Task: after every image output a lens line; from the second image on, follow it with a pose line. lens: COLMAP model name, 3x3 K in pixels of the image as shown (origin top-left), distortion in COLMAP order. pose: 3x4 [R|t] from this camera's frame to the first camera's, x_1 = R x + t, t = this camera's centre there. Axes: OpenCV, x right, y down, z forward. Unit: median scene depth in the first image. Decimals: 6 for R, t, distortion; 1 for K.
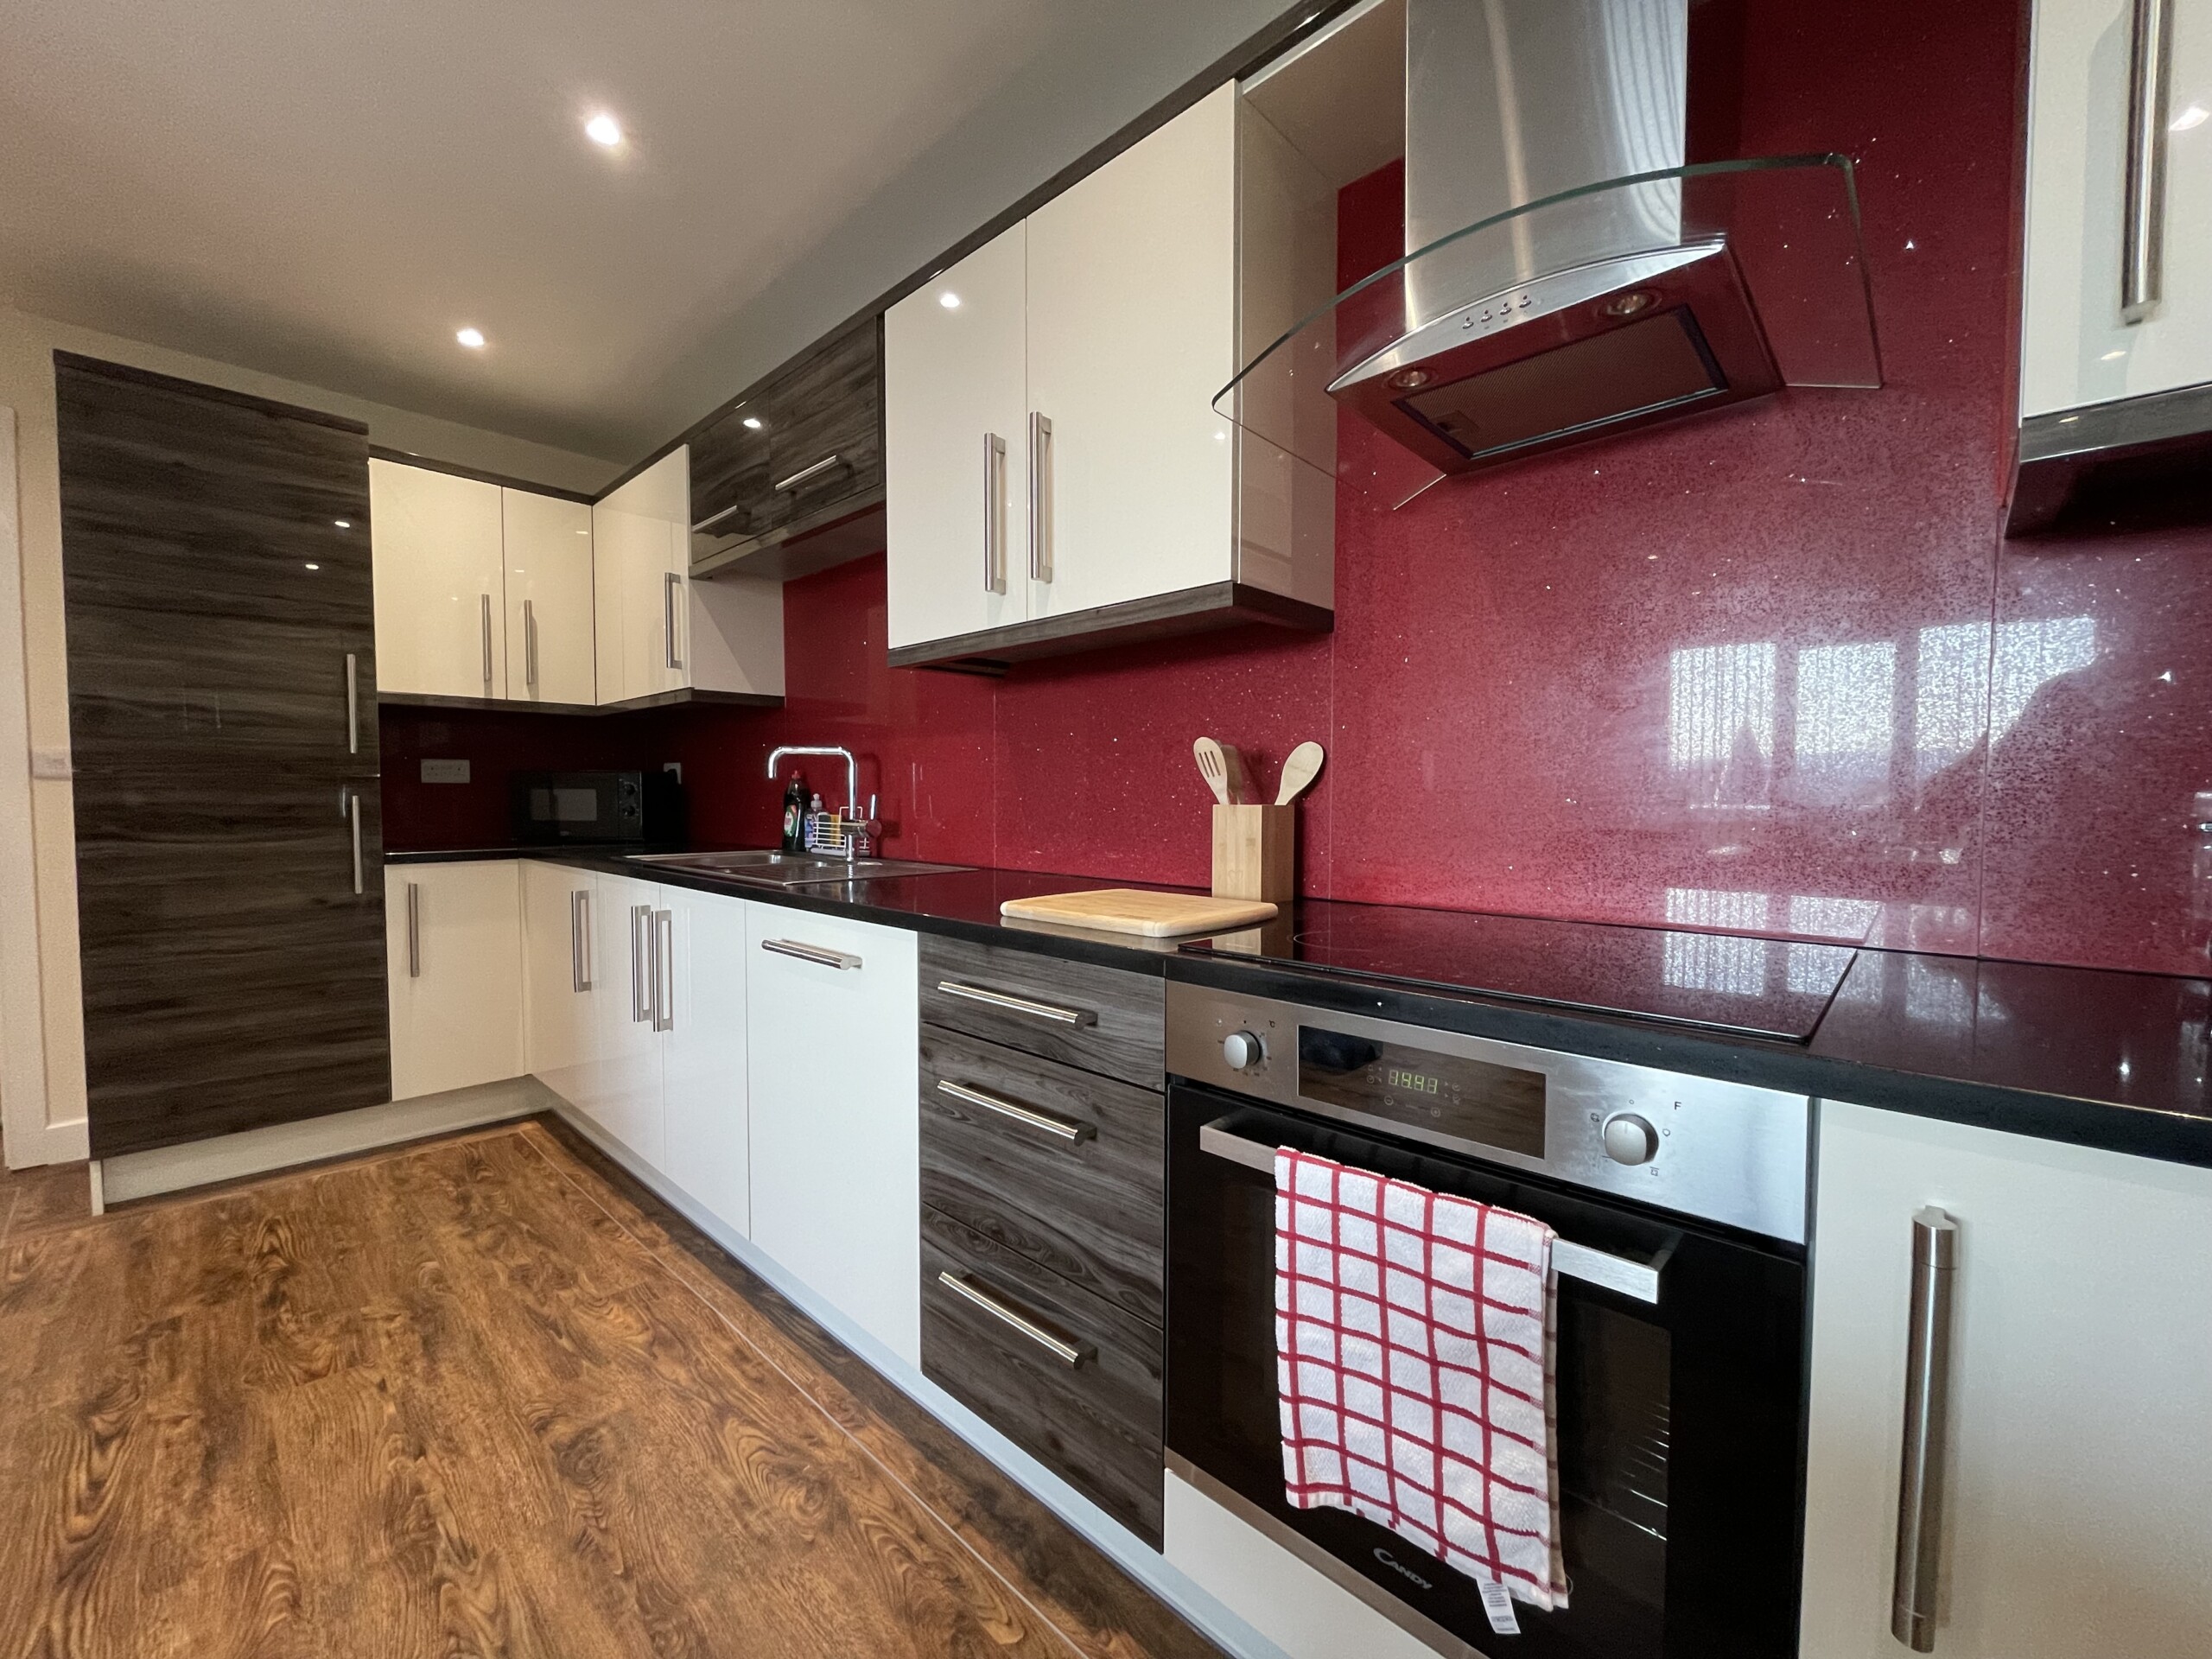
lens RADIAL K [[900.2, 0, 1106.0], [0, 900.2, 829.5], [0, 0, 1]] dist [-0.001166, -0.000121]
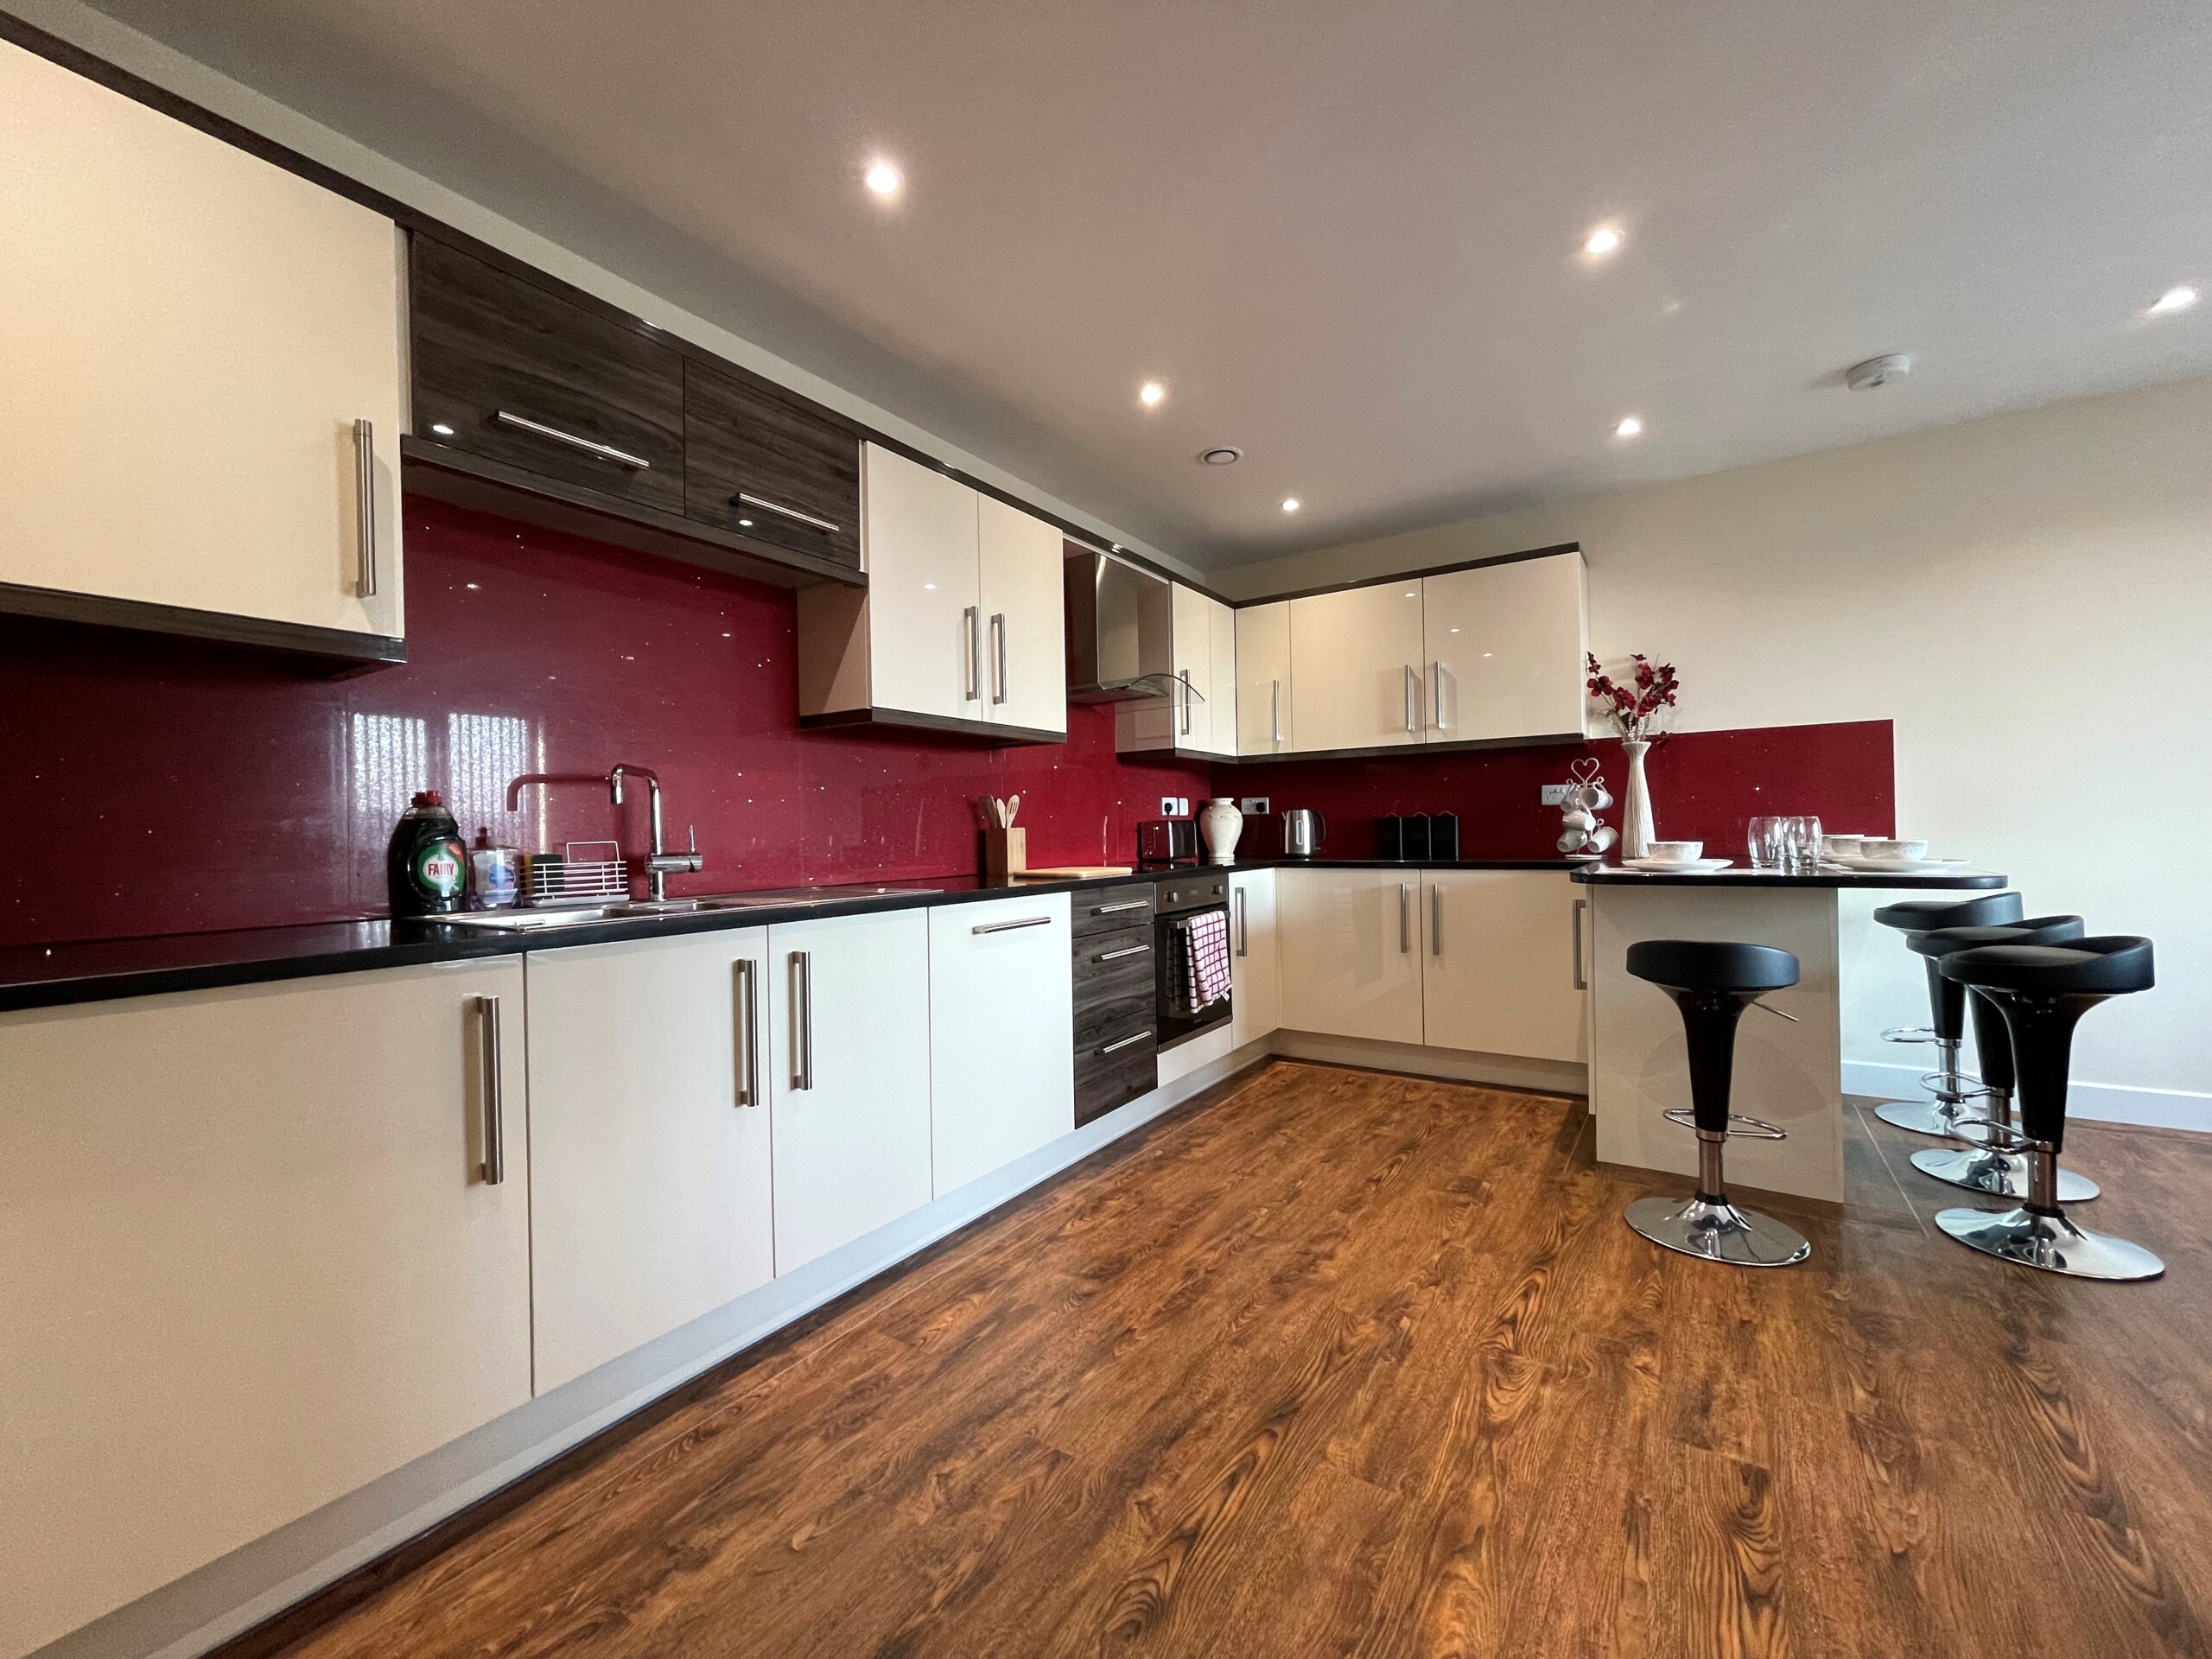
lens RADIAL K [[900.2, 0, 1106.0], [0, 900.2, 829.5], [0, 0, 1]] dist [-0.001166, -0.000121]
pose [[-0.189418, 0.010853, 0.981837, -1.936327], [0.066524, 0.997783, 0.001804, -0.013126], [-0.979640, 0.065657, -0.189720, 1.182167]]
